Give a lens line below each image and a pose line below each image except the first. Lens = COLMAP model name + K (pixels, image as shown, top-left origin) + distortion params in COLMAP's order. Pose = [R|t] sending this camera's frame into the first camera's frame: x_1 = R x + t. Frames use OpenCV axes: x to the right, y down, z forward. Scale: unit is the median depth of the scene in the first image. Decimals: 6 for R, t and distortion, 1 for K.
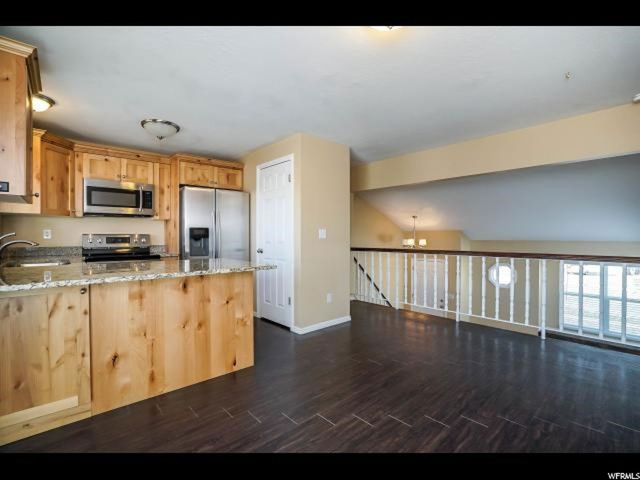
lens RADIAL K [[299.4, 0, 320.0], [0, 299.4, 240.0], [0, 0, 1]] dist [-0.020255, 0.000131]
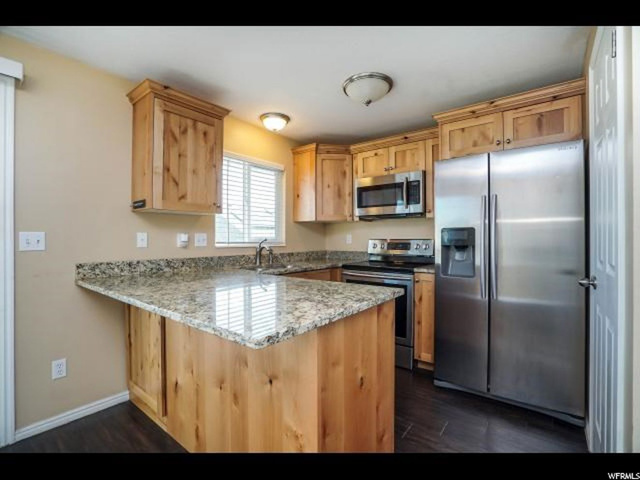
lens RADIAL K [[302.1, 0, 317.7], [0, 302.1, 238.0], [0, 0, 1]] dist [-0.020761, 0.000787]
pose [[0.175165, -0.002822, -0.984535, 0.123349], [-0.013052, 0.999901, -0.005189, -0.015012], [0.984453, 0.013759, 0.175111, 0.651027]]
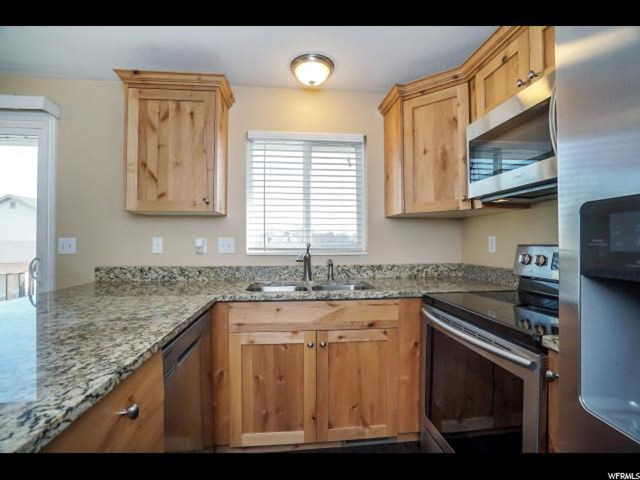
lens RADIAL K [[302.1, 0, 317.7], [0, 302.1, 238.0], [0, 0, 1]] dist [-0.020761, 0.000787]
pose [[-0.574474, -0.012268, -0.818431, -0.240772], [-0.011979, 0.999907, -0.006580, -0.022920], [0.818435, 0.006024, -0.574567, 0.987275]]
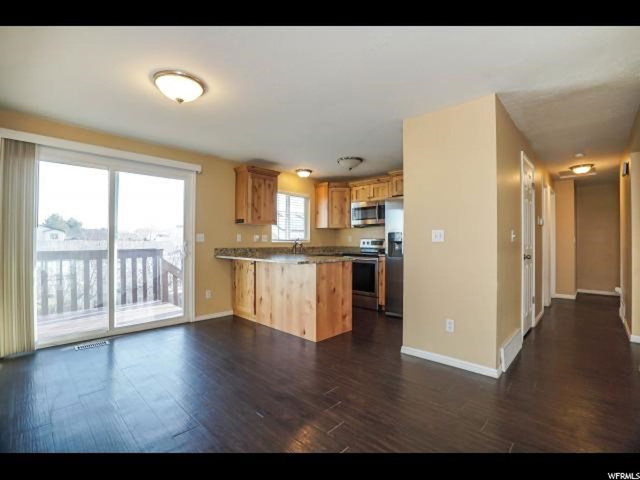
lens RADIAL K [[299.4, 0, 320.0], [0, 299.4, 240.0], [0, 0, 1]] dist [-0.020255, 0.000131]
pose [[0.083204, -0.003486, -0.996526, 0.727665], [-0.017560, 0.999833, -0.004964, -0.000913], [0.996378, 0.017912, 0.083128, 0.639114]]
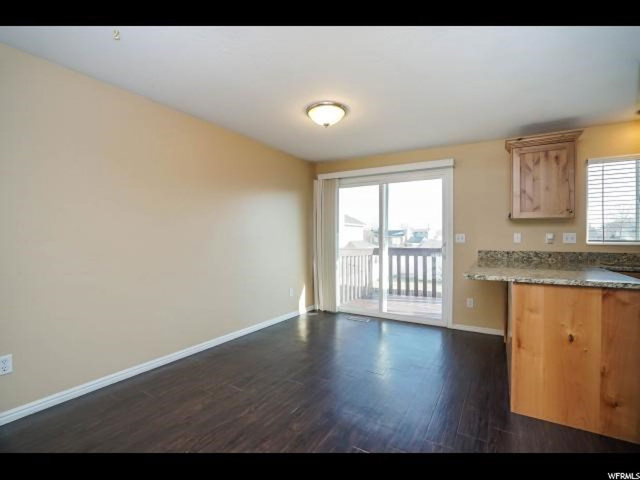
lens RADIAL K [[302.1, 0, 317.7], [0, 302.1, 238.0], [0, 0, 1]] dist [-0.020761, 0.000787]
pose [[-0.952357, 0.003374, -0.304968, 0.340181], [-0.002637, 0.999810, 0.019299, -0.025435], [0.304976, 0.019184, -0.952167, 1.104703]]
